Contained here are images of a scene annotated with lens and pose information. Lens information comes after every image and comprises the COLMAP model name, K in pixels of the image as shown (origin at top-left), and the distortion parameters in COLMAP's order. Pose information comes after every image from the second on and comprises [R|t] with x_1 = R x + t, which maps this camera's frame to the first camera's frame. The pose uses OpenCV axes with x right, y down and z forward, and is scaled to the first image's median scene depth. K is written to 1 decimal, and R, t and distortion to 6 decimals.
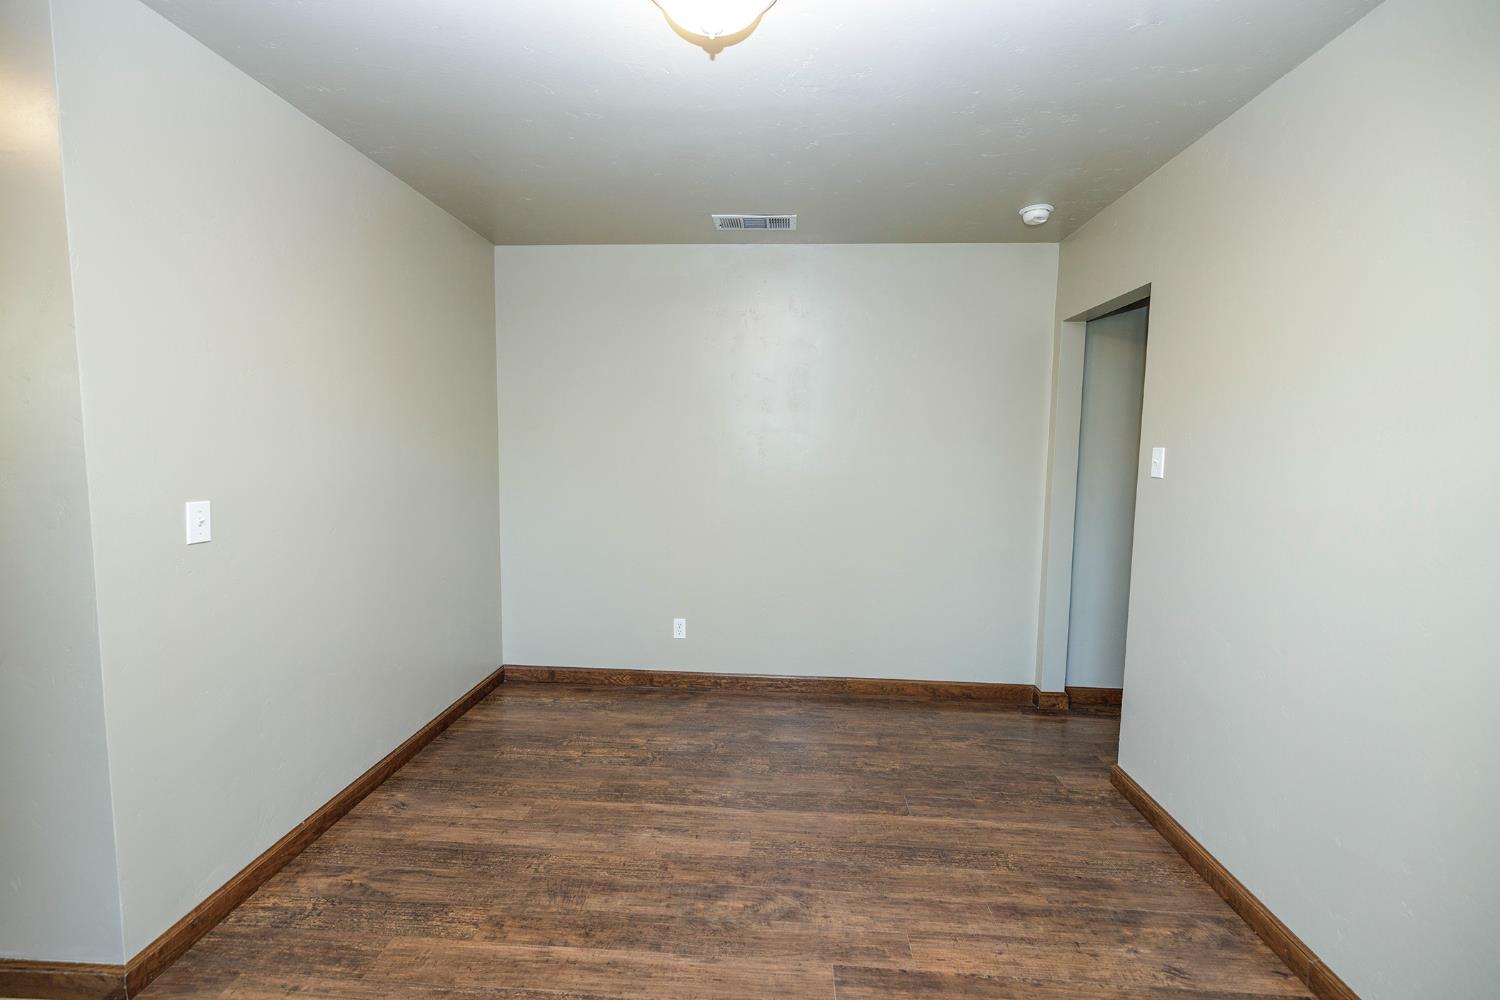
lens RADIAL K [[634.5, 0, 747.0], [0, 634.5, 494.6], [0, 0, 1]] dist [0.002292, -0.000032]
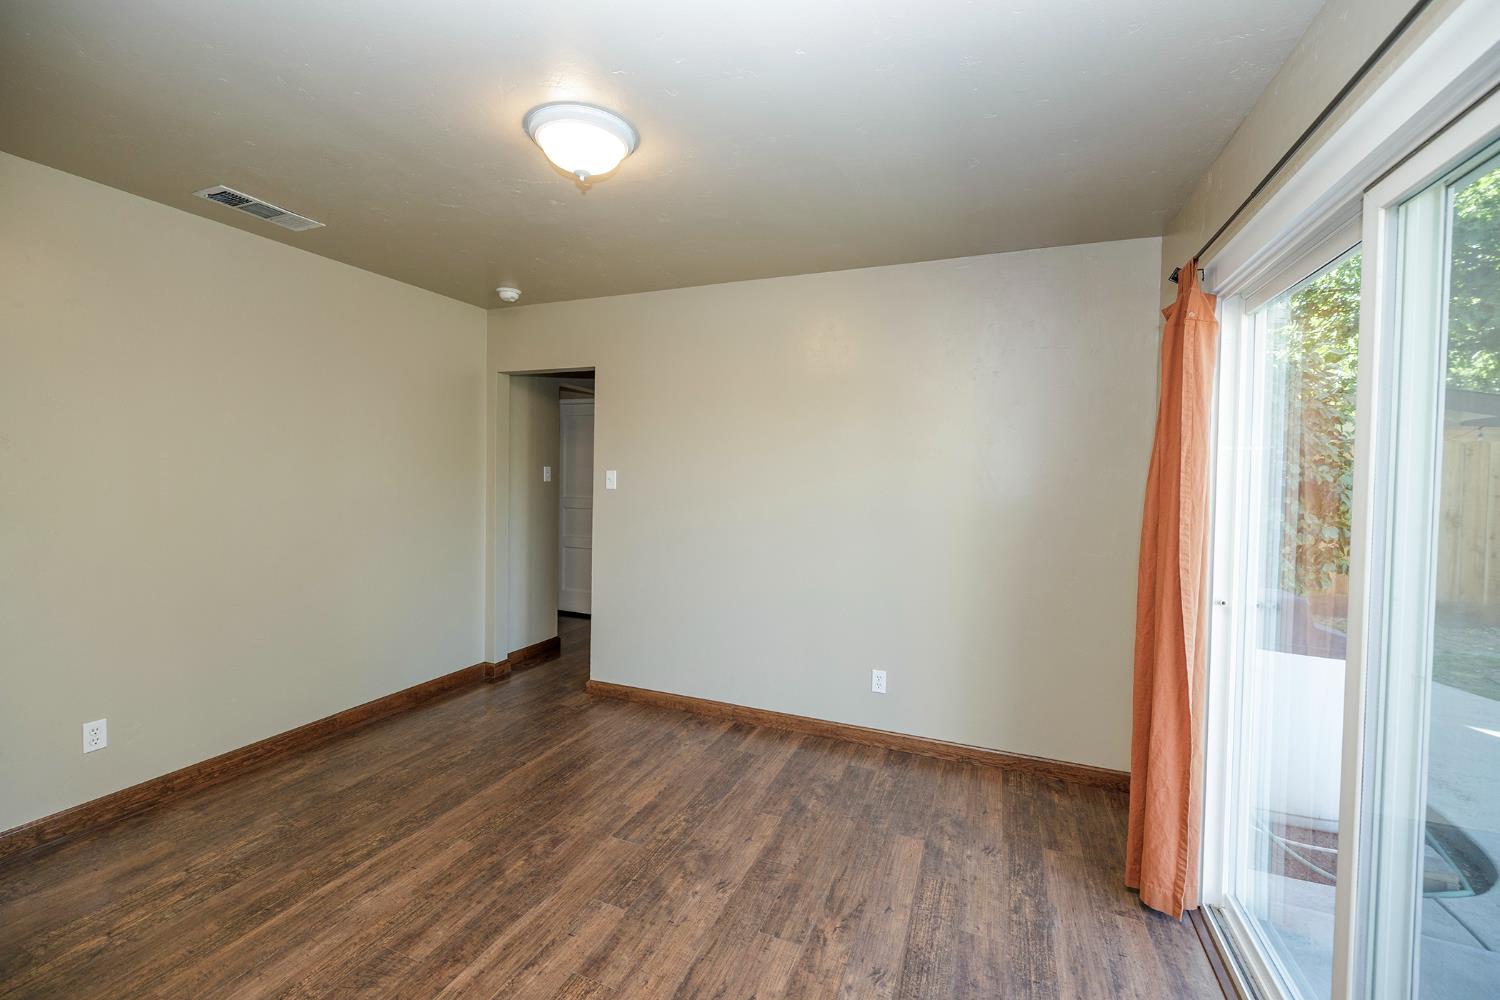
lens RADIAL K [[634.5, 0, 751.6], [0, 634.5, 496.2], [0, 0, 1]] dist [0.002292, -0.000032]
pose [[0.307285, -0.043324, 0.950631, -0.752452], [0.063463, 0.997672, 0.024954, -0.025094], [-0.949499, 0.052662, 0.309319, 0.152144]]
